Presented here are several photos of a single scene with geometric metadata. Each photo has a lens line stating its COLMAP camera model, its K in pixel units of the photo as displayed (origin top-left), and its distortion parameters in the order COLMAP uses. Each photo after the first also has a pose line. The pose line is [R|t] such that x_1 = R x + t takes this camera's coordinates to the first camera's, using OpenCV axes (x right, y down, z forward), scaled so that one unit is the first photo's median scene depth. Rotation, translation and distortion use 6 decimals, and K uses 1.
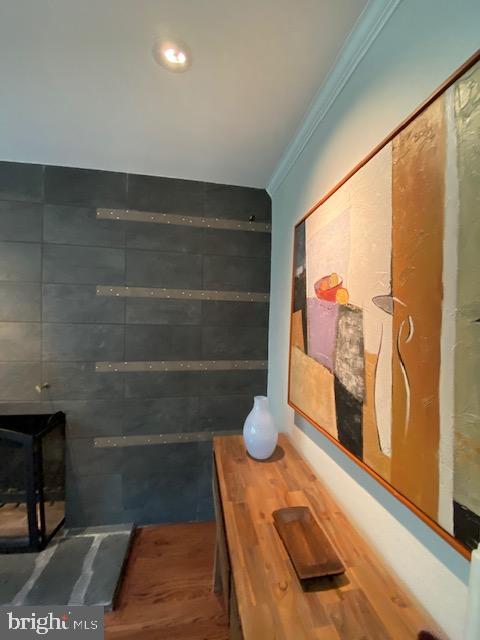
lens RADIAL K [[260.3, 0, 236.4], [0, 260.3, 326.1], [0, 0, 1]] dist [0.003892, -0.012178]
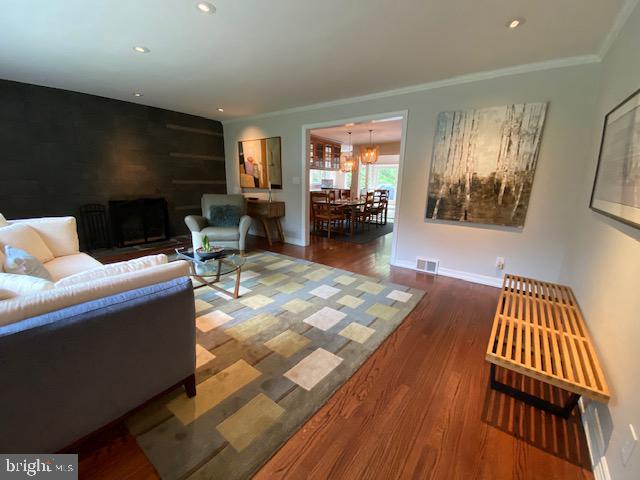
lens RADIAL K [[260.3, 0, 323.9], [0, 260.3, 240.6], [0, 0, 1]] dist [0.003892, -0.012178]
pose [[0.704778, -0.166334, 0.689652, -1.895169], [0.011696, 0.974717, 0.223135, 0.217289], [-0.709331, -0.149195, 0.688905, -2.971086]]
